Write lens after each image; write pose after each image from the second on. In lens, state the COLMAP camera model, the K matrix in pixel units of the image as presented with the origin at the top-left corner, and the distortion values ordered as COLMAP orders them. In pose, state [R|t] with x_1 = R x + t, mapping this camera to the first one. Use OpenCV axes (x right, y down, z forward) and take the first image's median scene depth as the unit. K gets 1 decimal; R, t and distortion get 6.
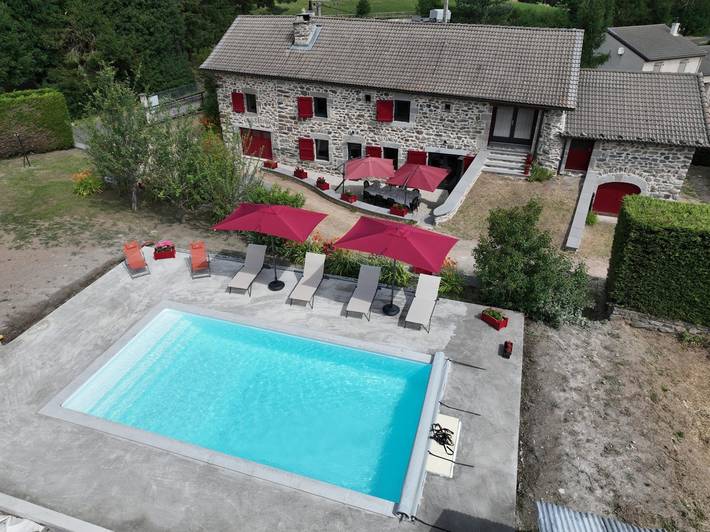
lens RADIAL K [[498.4, 0, 355.0], [0, 498.4, 266.0], [0, 0, 1]] dist [0.006912, 0.004827]
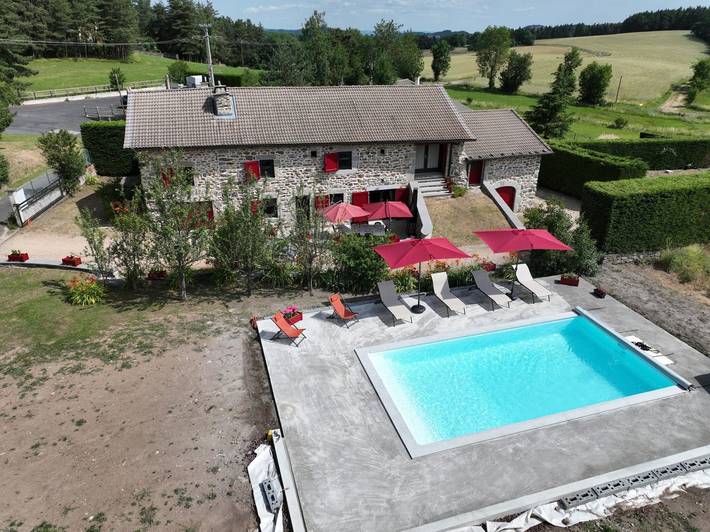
lens RADIAL K [[498.4, 0, 355.0], [0, 498.4, 266.0], [0, 0, 1]] dist [0.006912, 0.004827]
pose [[0.822452, -0.244849, 0.513442, -0.558589], [0.297393, 0.954520, -0.021188, -0.049290], [-0.484903, 0.170120, 0.857863, 0.046314]]
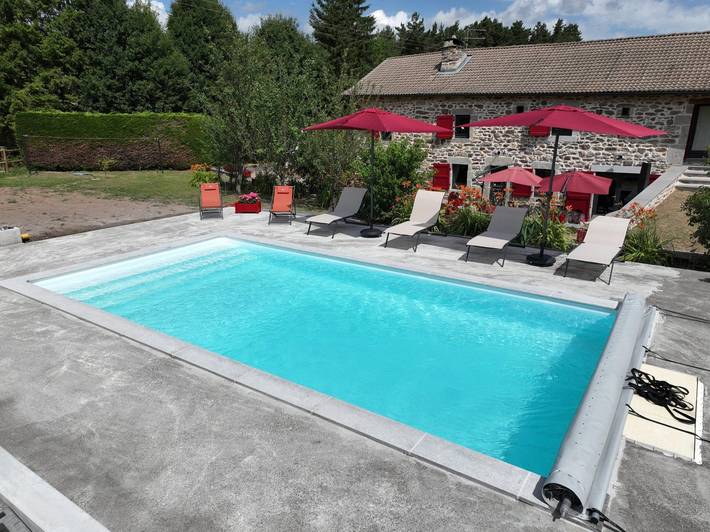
lens RADIAL K [[498.4, 0, 355.0], [0, 498.4, 266.0], [0, 0, 1]] dist [0.006912, 0.004827]
pose [[0.957147, 0.080345, -0.278235, 0.015165], [-0.150587, 0.958725, -0.241184, 0.172772], [0.247373, 0.272747, 0.929740, 0.226036]]
